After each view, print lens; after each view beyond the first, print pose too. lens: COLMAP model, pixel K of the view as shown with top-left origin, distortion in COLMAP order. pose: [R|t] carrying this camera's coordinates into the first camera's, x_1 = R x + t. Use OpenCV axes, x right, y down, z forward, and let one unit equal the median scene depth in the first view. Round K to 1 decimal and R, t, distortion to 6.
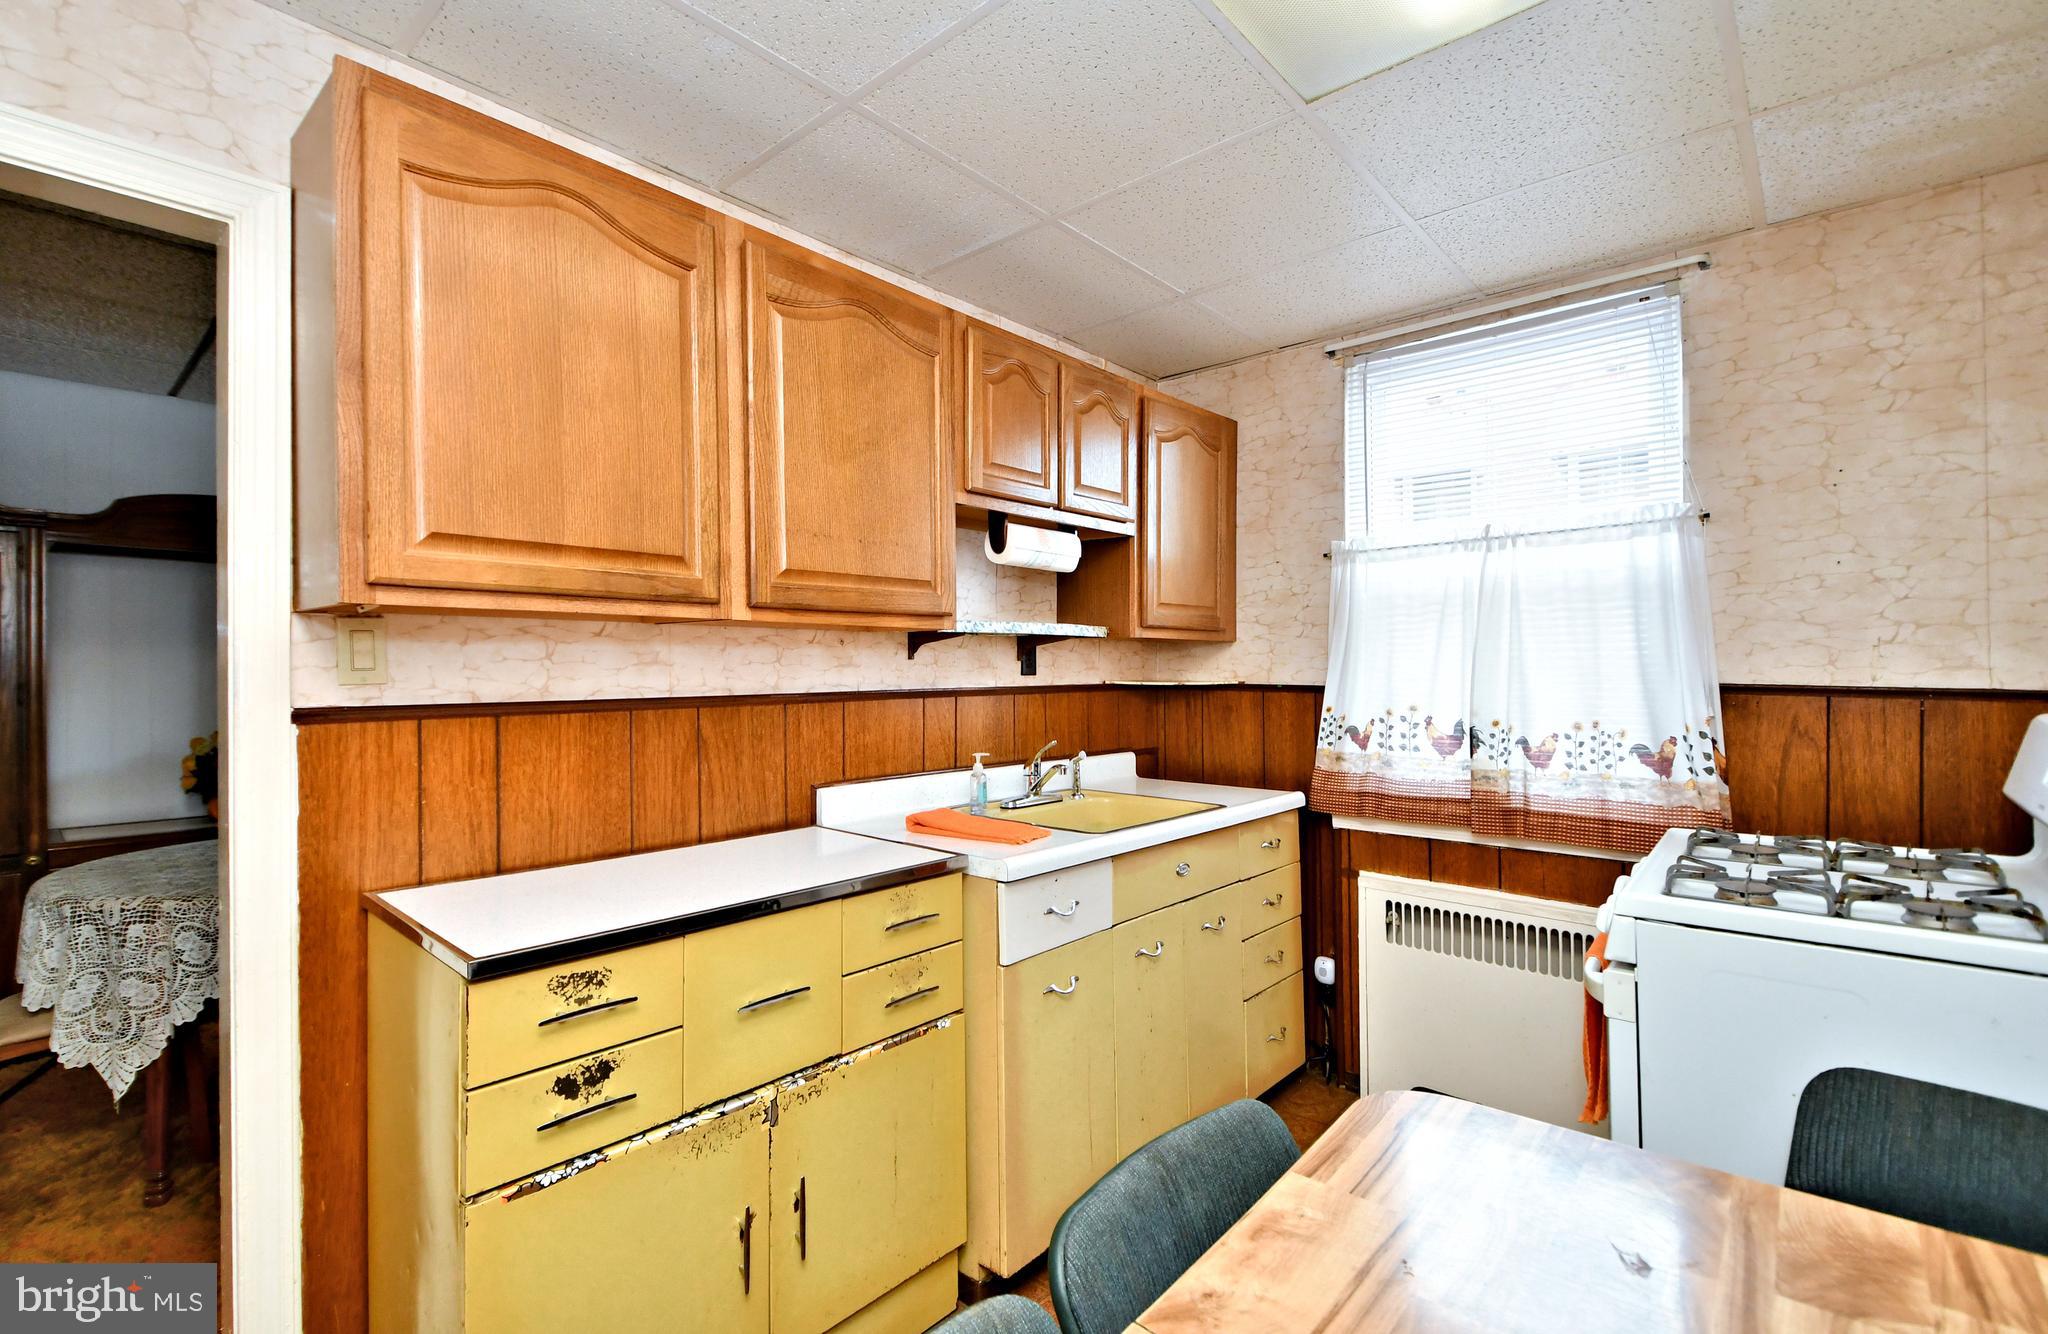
lens RADIAL K [[913.4, 0, 1003.8], [0, 913.4, 683.9], [0, 0, 1]] dist [0.063952, -0.028209]
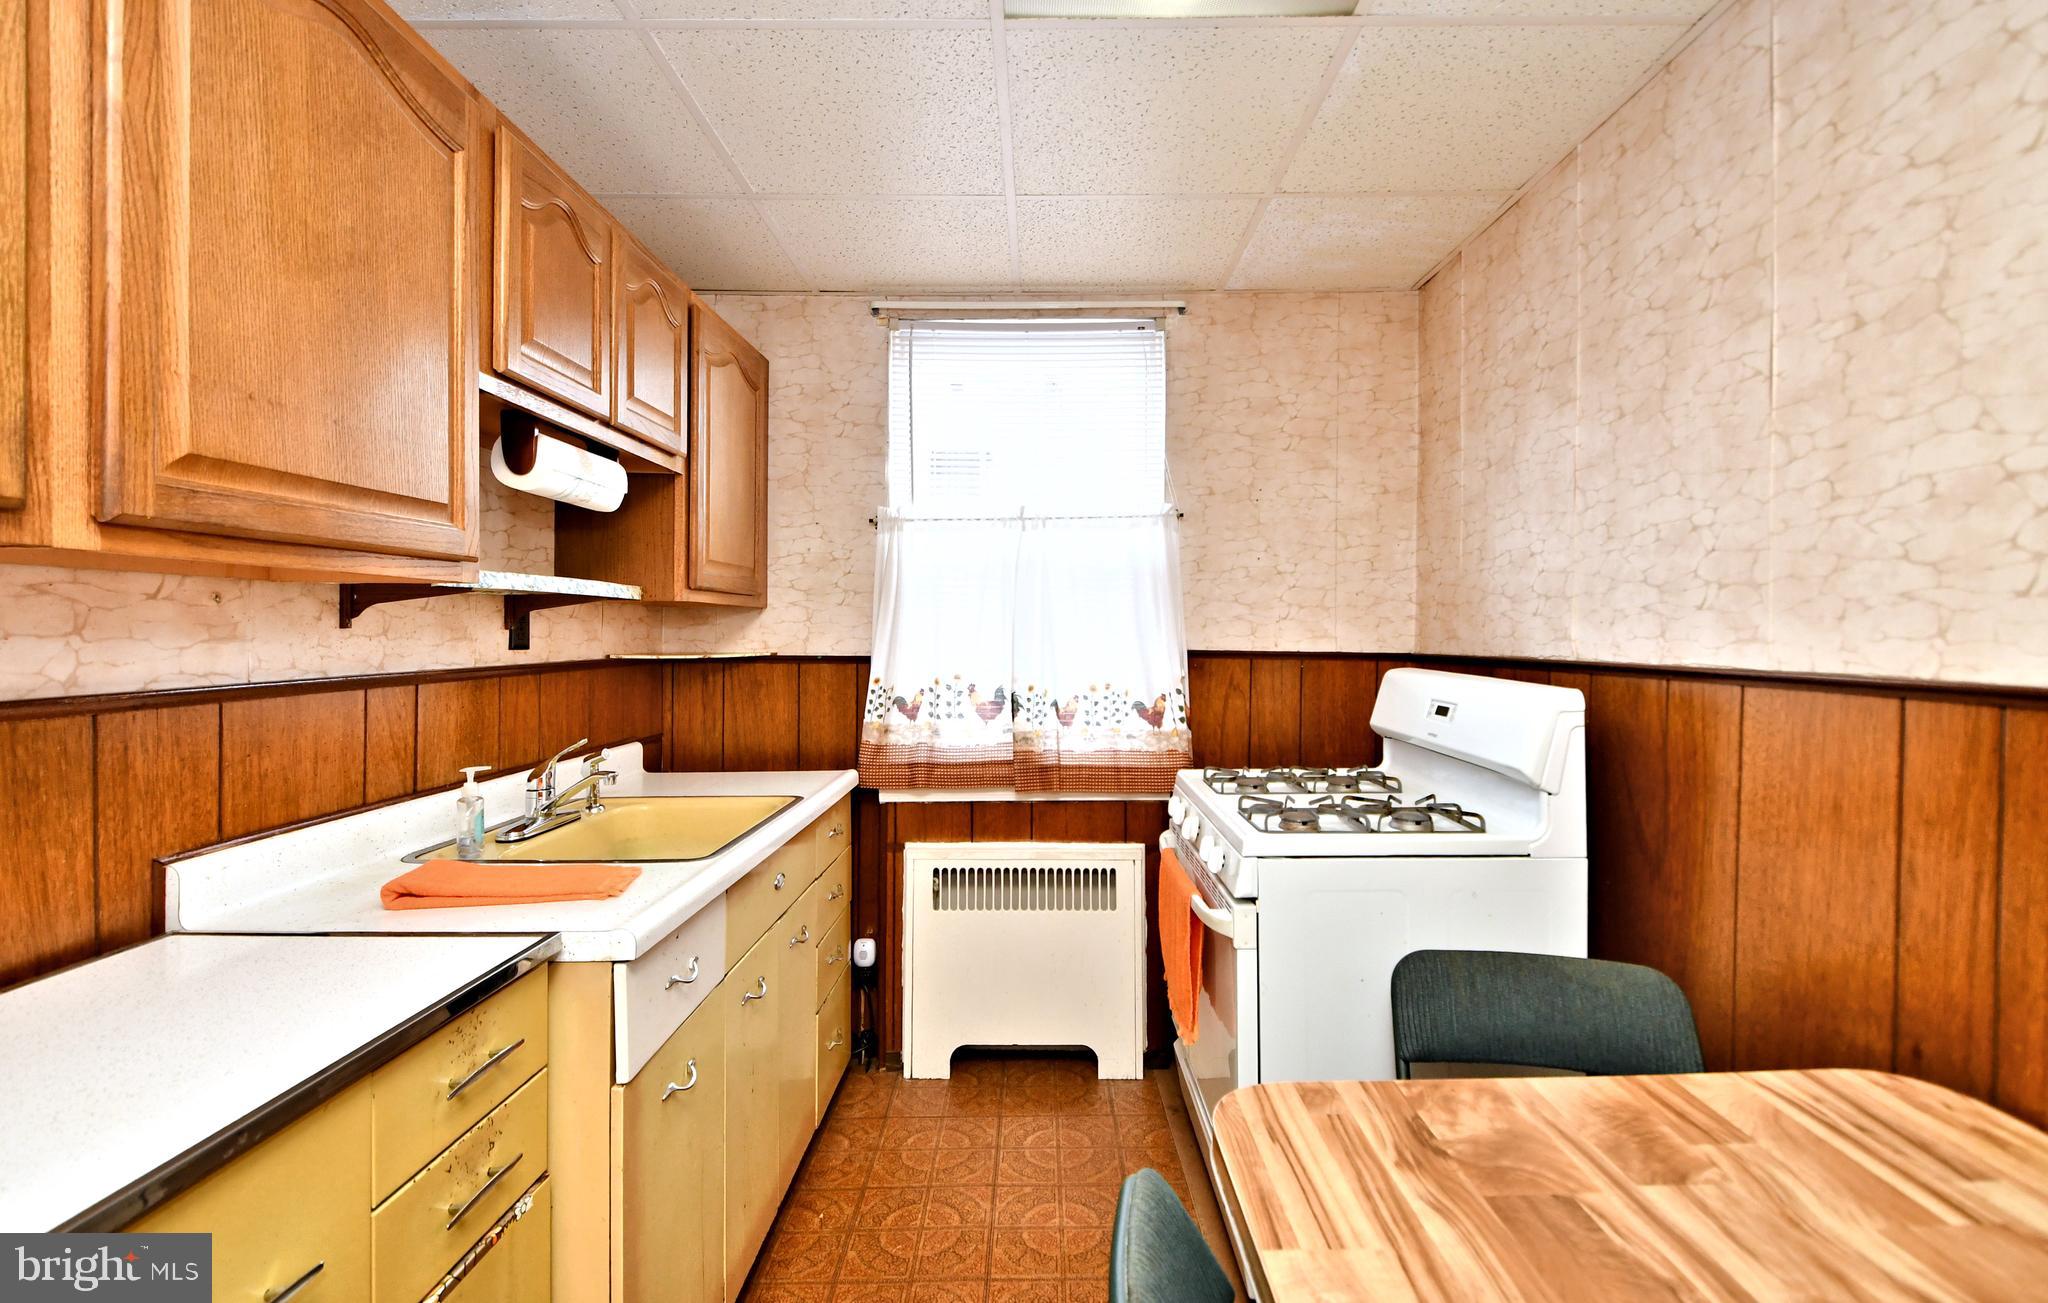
lens RADIAL K [[885.7, 0, 1021.9], [0, 885.7, 643.5], [0, 0, 1]] dist [0.078206, -0.045090]
pose [[0.746797, -0.009661, 0.664982, -0.174121], [0.013404, 0.999910, -0.000526, -0.010066], [-0.664917, 0.009306, 0.746859, 0.234761]]
